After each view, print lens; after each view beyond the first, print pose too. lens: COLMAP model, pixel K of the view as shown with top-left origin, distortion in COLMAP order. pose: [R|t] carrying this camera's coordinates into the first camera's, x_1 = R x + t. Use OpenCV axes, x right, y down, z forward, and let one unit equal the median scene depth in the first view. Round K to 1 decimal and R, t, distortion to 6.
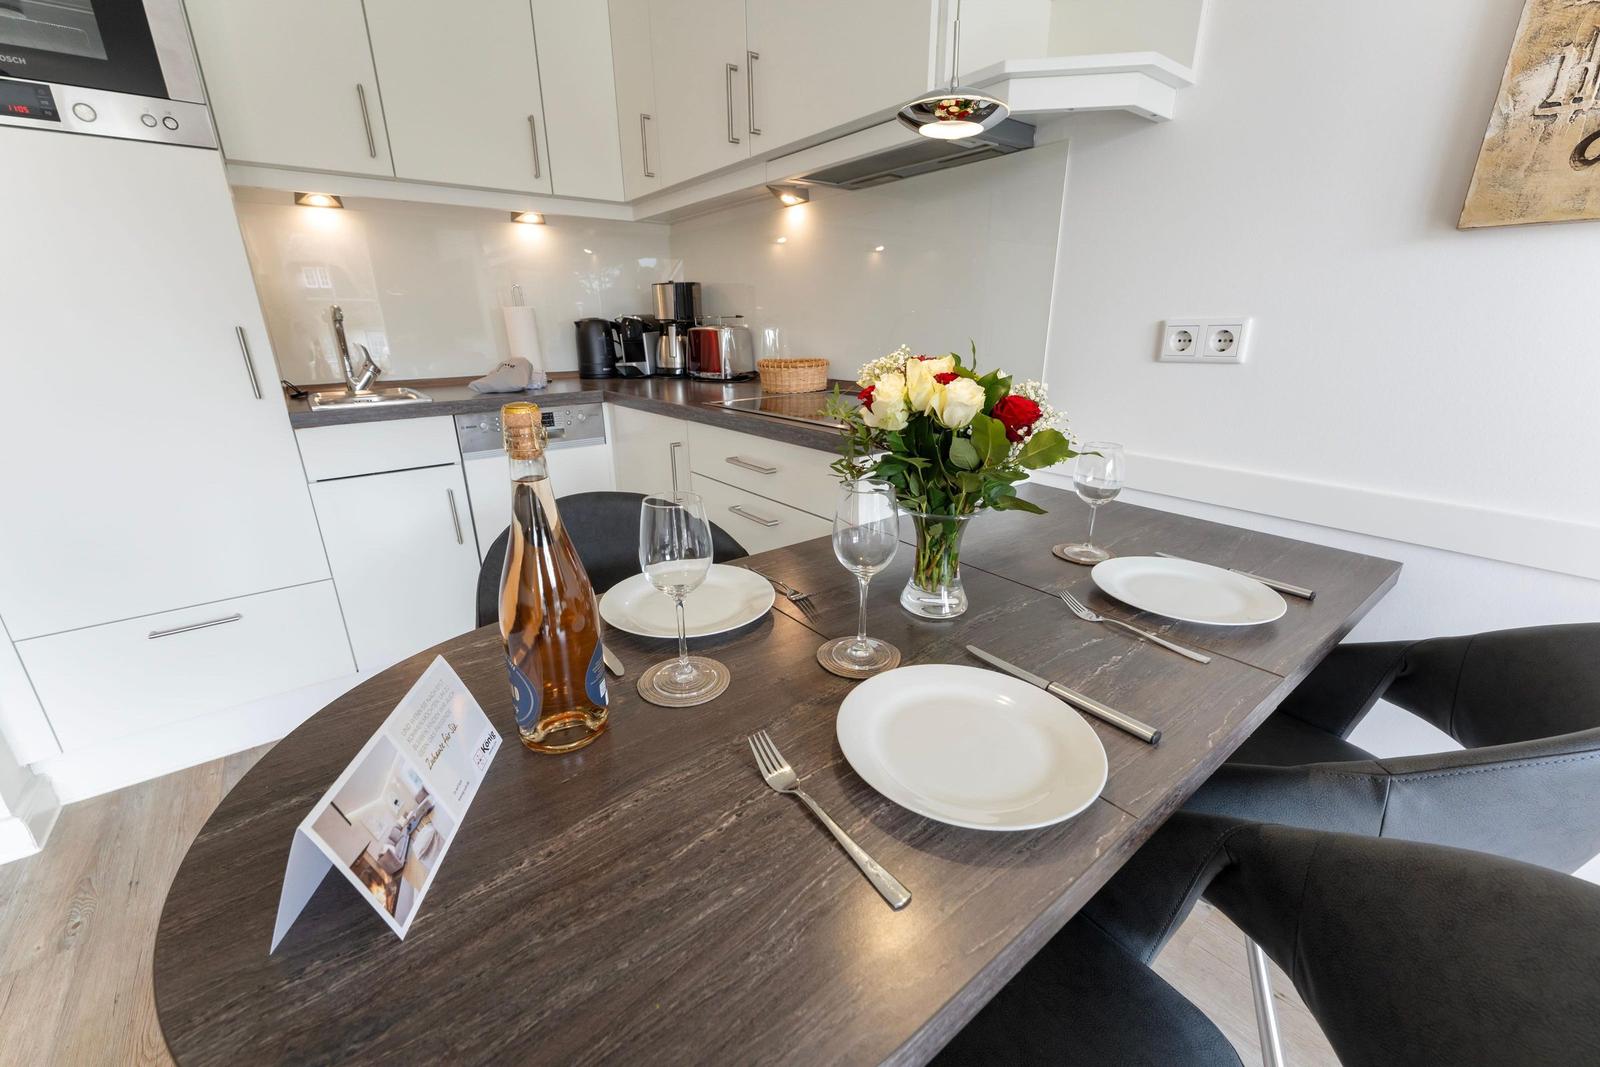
lens RADIAL K [[640.9, 0, 791.8], [0, 640.9, 537.5], [0, 0, 1]] dist [0.000566, -0.000602]
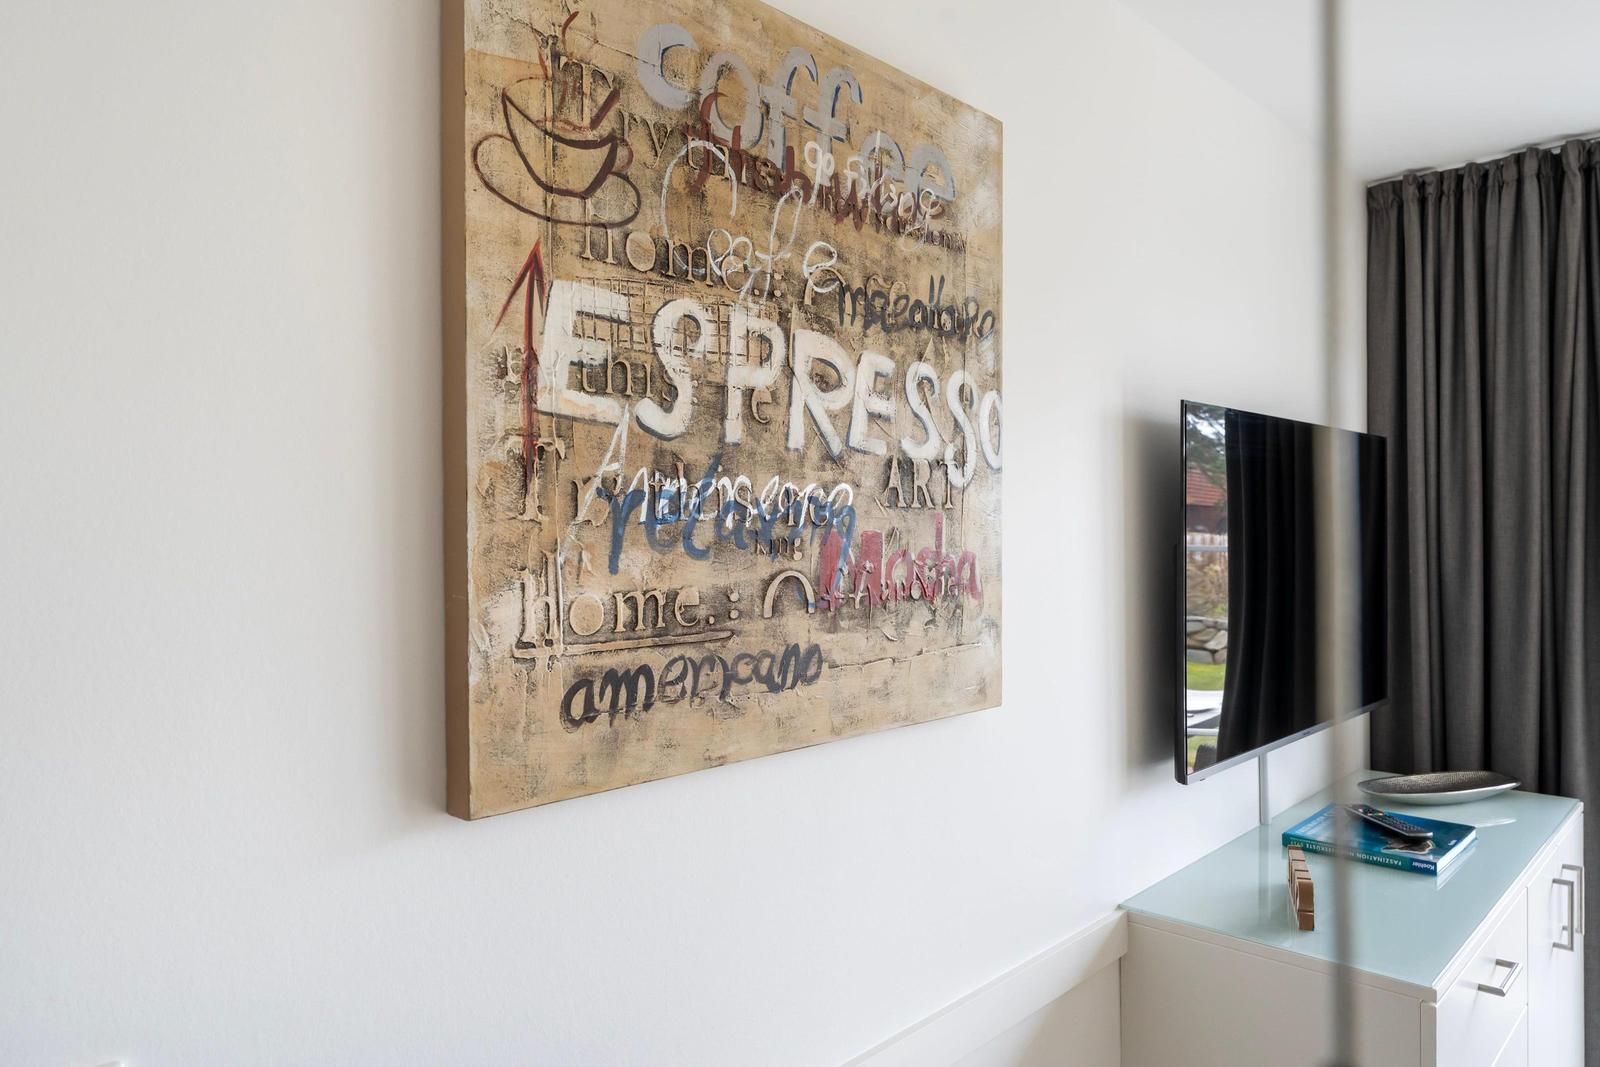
lens RADIAL K [[1065.1, 0, 798.0], [0, 1065.1, 542.5], [0, 0, 1]] dist [0.000392, 0.001126]
pose [[-0.158135, 0.002255, 0.987415, 0.020928], [0.336037, 0.940430, 0.051669, -0.305614], [-0.928478, 0.339979, -0.149473, 0.358946]]
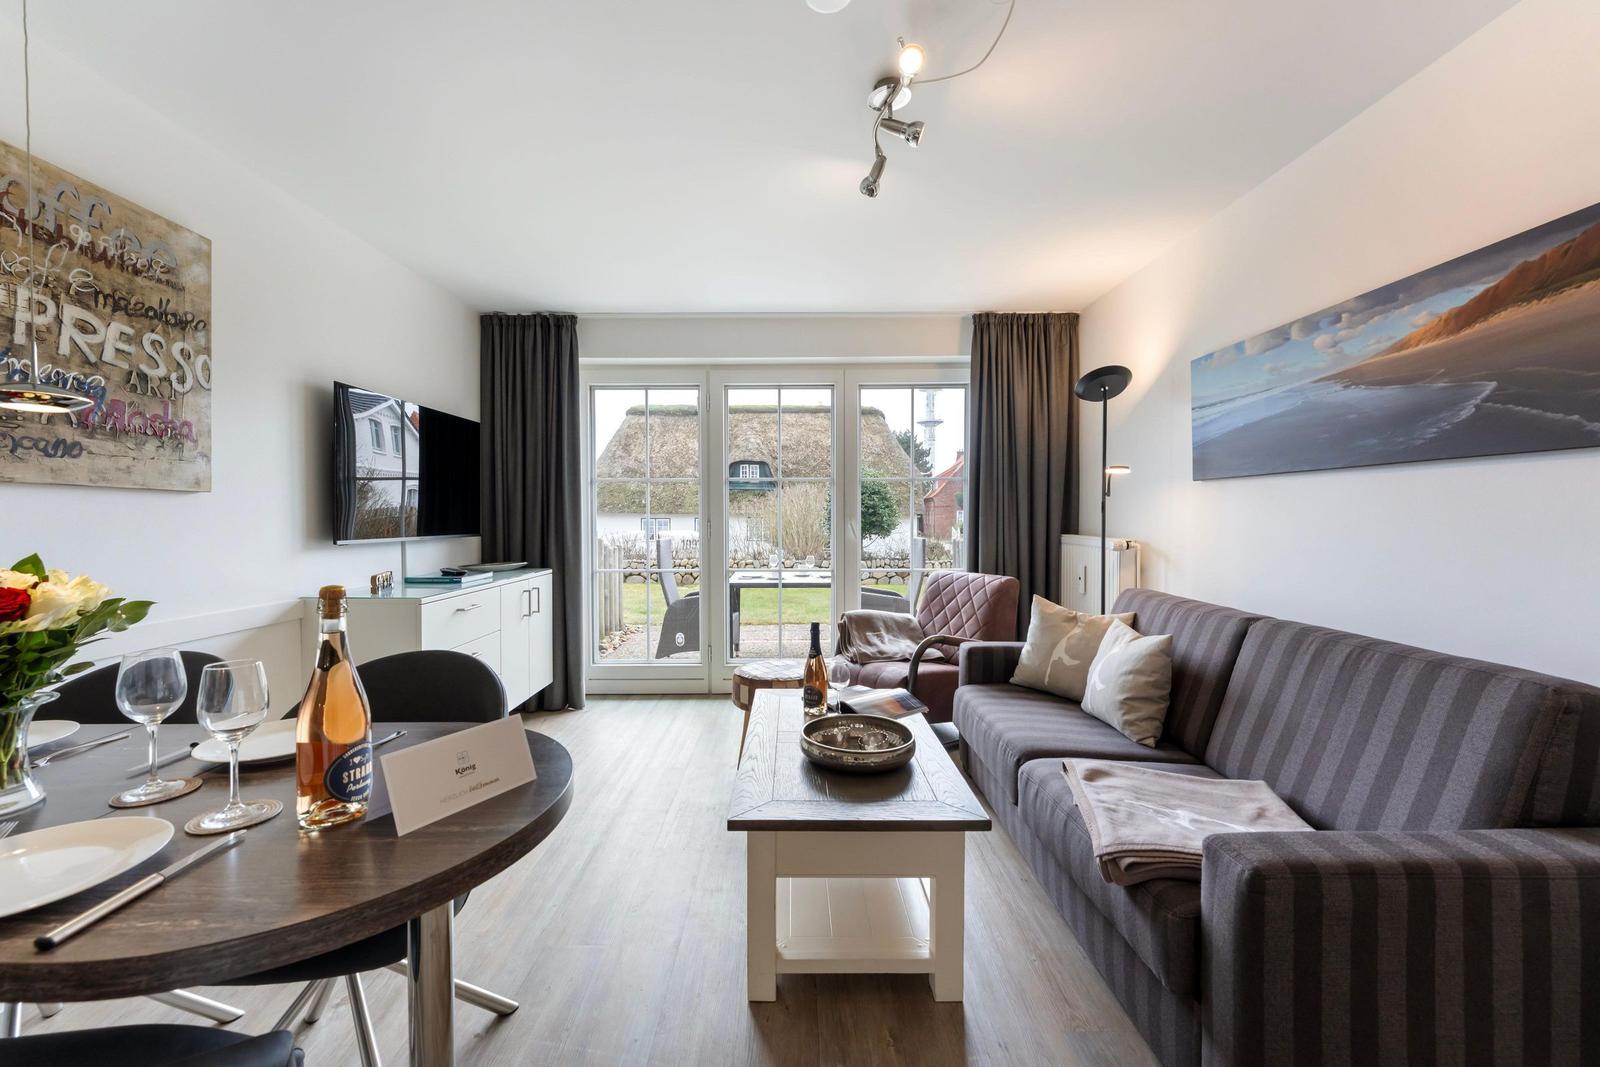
lens RADIAL K [[640.9, 0, 793.8], [0, 640.9, 528.6], [0, 0, 1]] dist [0.000566, -0.000602]
pose [[-0.788277, -0.002310, 0.615316, -0.632063], [0.207659, 0.940327, 0.269561, -0.144702], [-0.579221, 0.340265, -0.740758, 0.396277]]
